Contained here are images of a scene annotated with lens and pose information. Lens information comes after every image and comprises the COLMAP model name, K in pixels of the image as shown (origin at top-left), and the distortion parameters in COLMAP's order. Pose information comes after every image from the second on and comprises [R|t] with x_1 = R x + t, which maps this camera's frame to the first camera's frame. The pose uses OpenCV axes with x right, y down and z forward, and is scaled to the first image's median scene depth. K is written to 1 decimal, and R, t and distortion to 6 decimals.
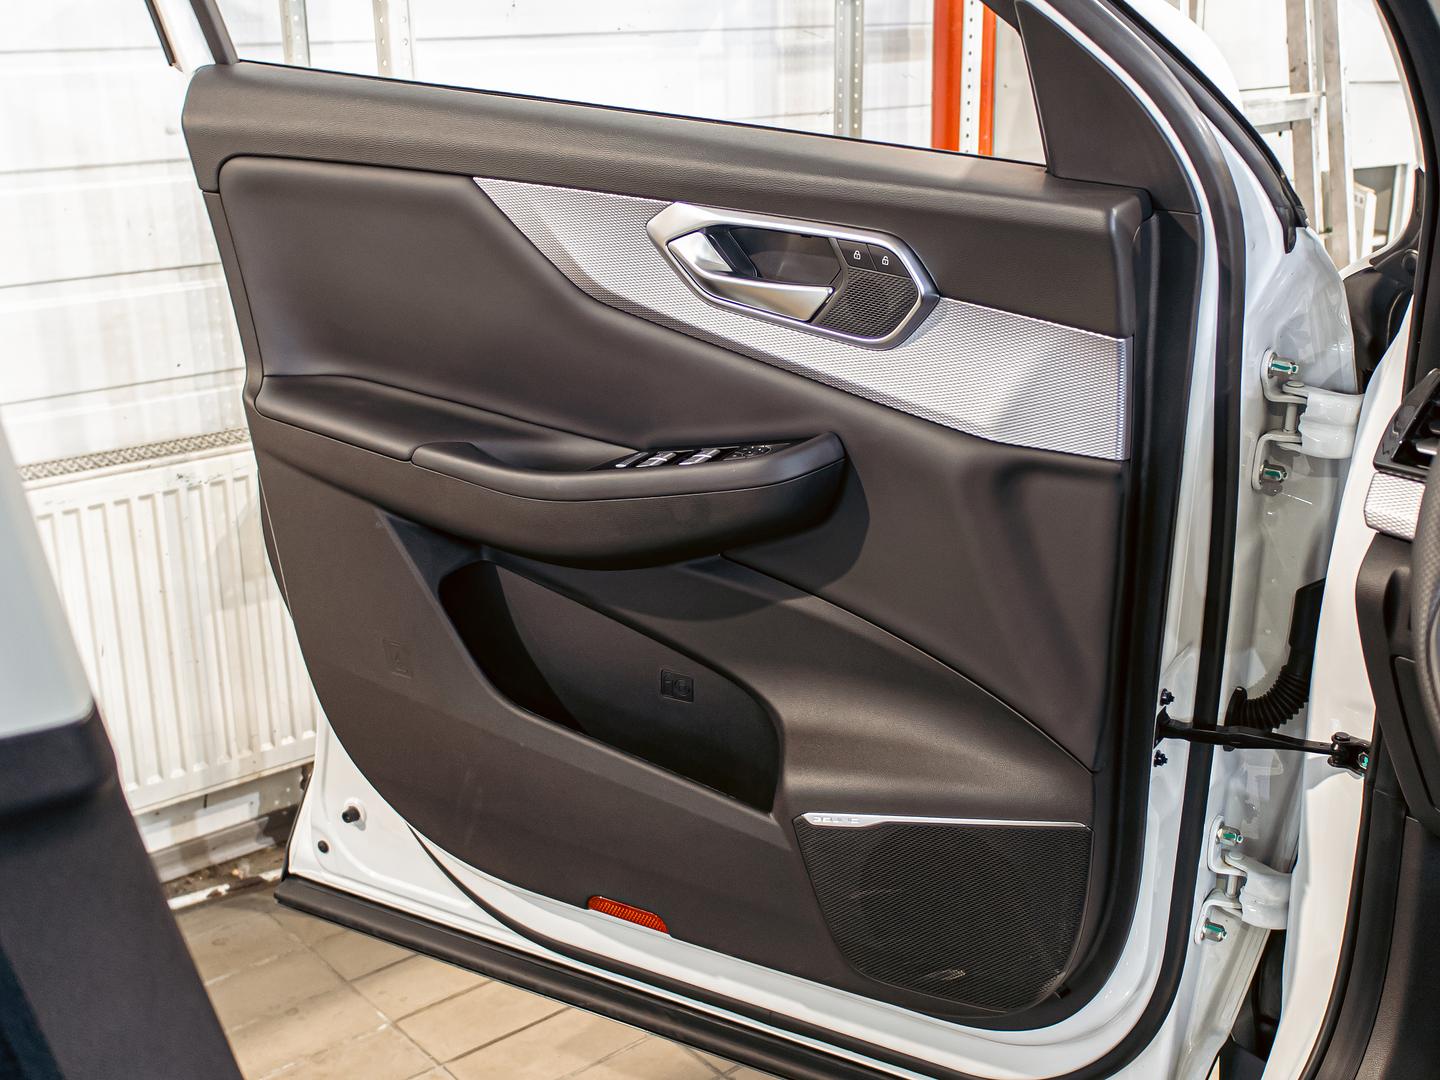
lens RADIAL K [[1849.6, 0, 720.0], [0, 1849.6, 540.0], [0, 0, 1]] dist [-0.002822, -0.001395]
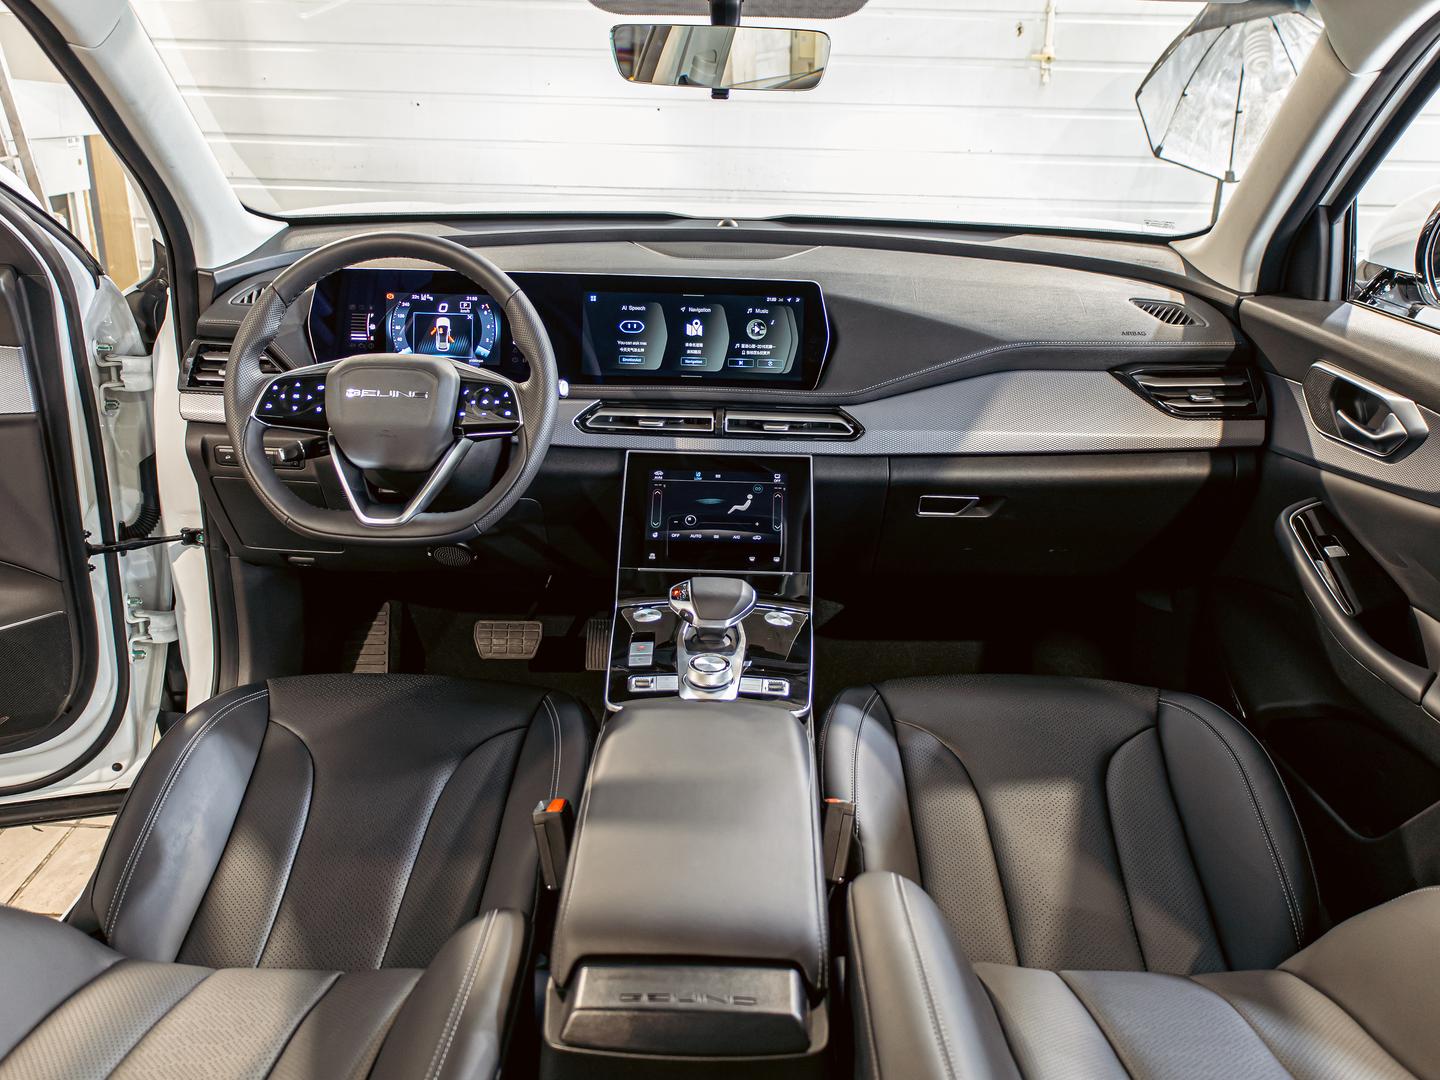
lens RADIAL K [[1359.5, 0, 720.0], [0, 1359.5, 540.0], [0, 0, 1]] dist [0.001208, -0.000557]
pose [[0.687108, -0.249899, 0.682227, -0.257683], [0.196772, 0.967901, 0.156361, 0.002956], [-0.699402, 0.026806, 0.714226, -0.422300]]
